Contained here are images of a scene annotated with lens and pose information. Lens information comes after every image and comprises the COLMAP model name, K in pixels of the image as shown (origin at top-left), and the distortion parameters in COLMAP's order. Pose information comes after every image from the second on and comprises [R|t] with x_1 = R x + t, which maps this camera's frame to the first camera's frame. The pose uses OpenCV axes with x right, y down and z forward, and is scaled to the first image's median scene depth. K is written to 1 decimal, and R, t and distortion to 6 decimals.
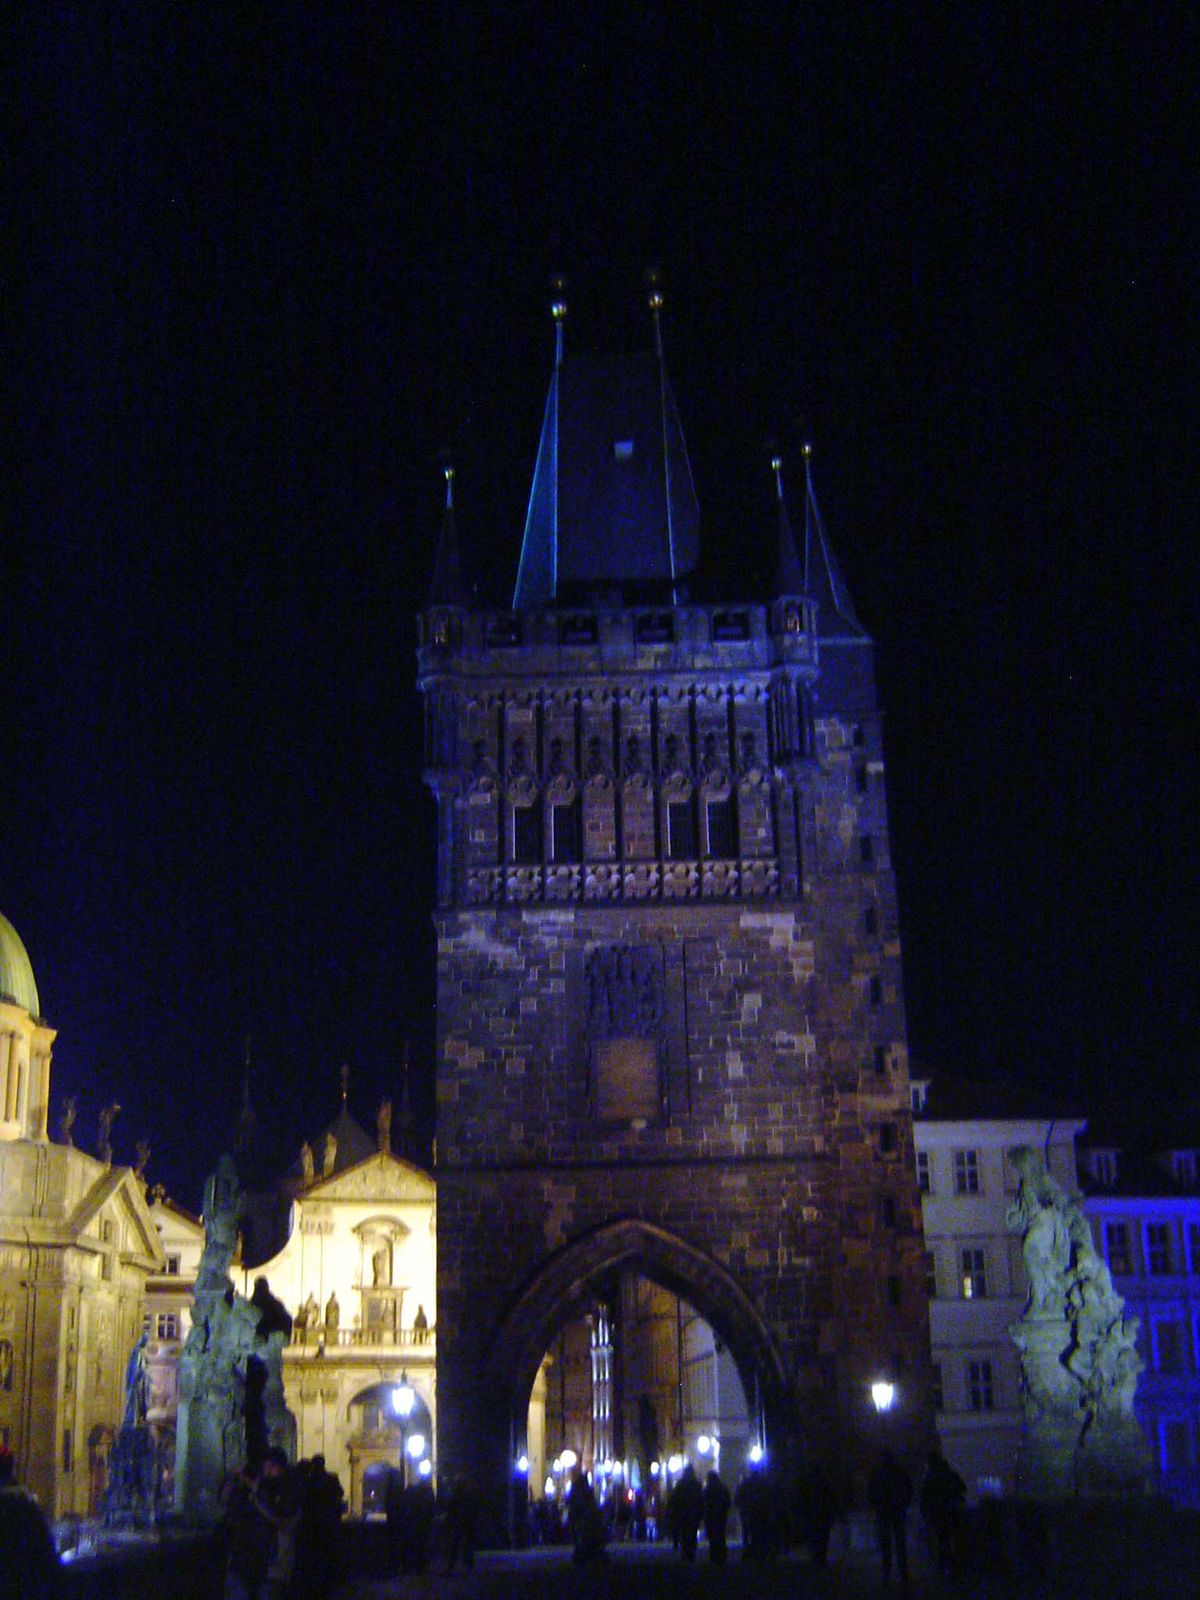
lens RADIAL K [[1835.2, 0, 600.0], [0, 1835.2, 800.0], [0, 0, 1]] dist [-0.151124, 0.001283]
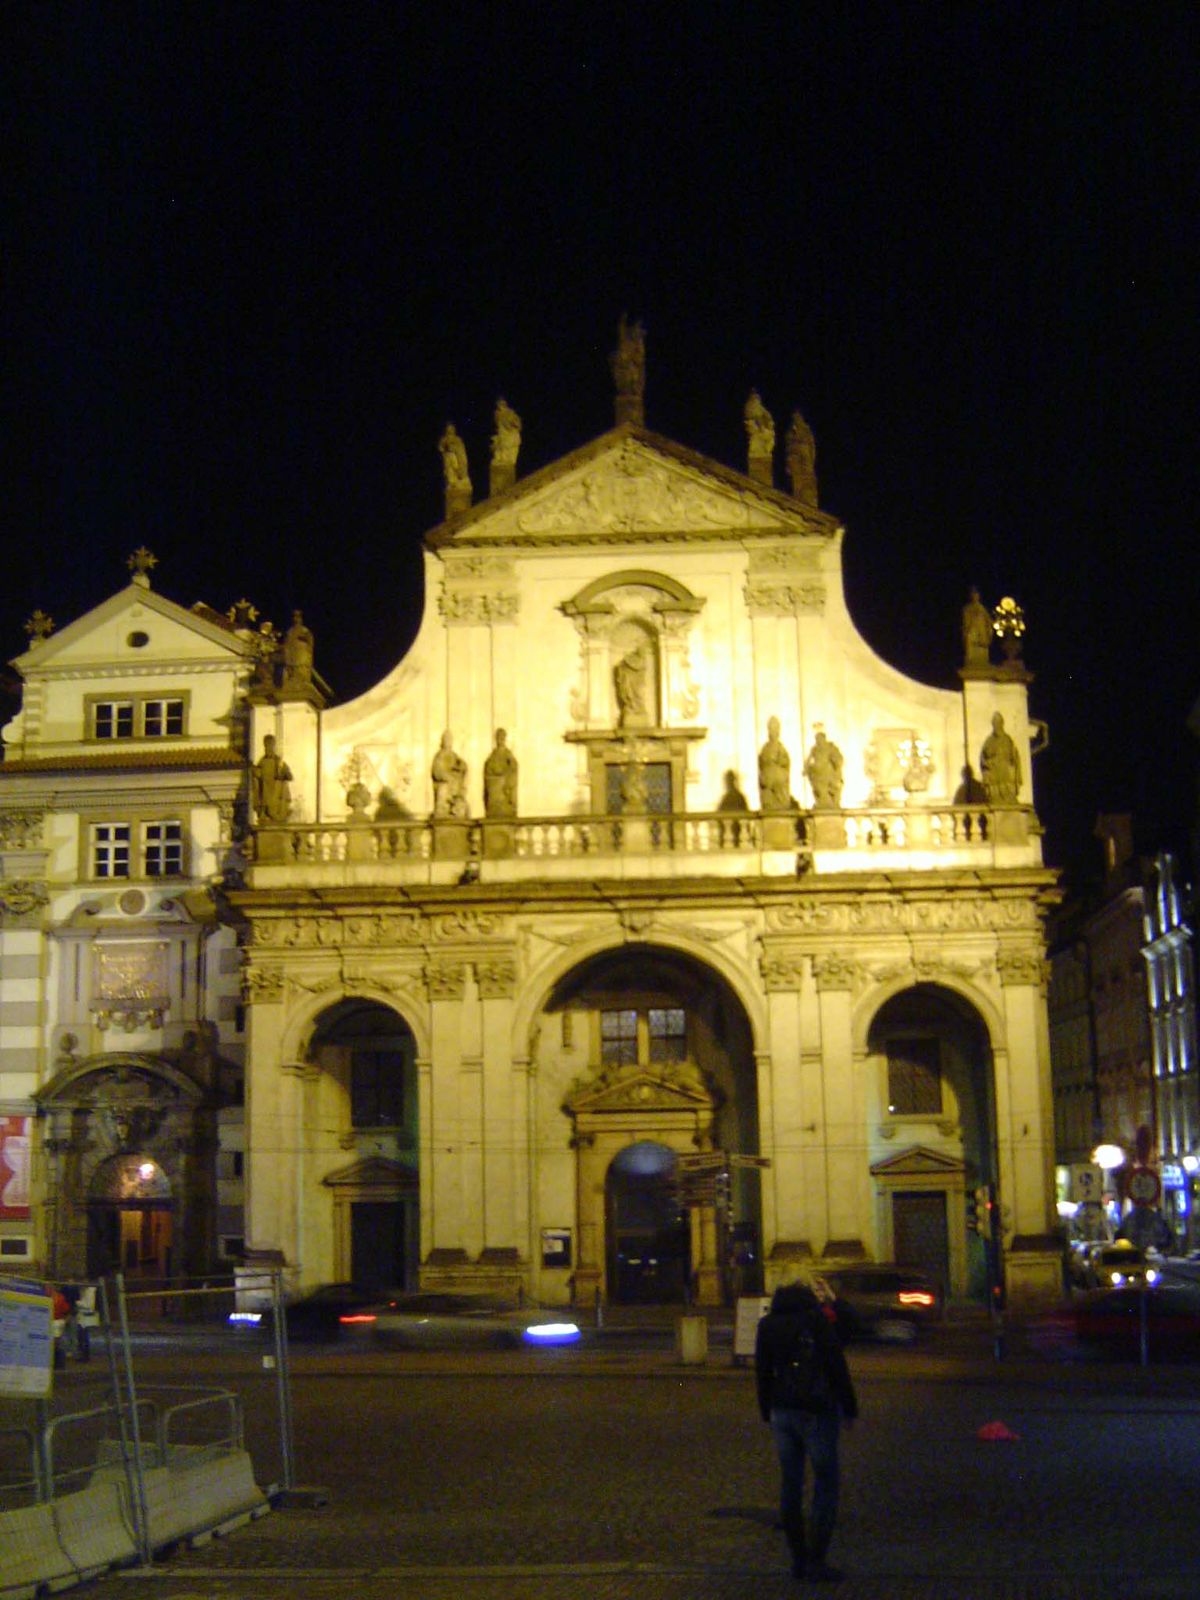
lens RADIAL K [[1835.2, 0, 600.0], [0, 1835.2, 800.0], [0, 0, 1]] dist [-0.151124, 0.001283]
pose [[0.959551, -0.054403, -0.276230, -0.011187], [0.089709, 0.989093, 0.116826, 0.232830], [0.266861, -0.136881, 0.953965, 0.586493]]
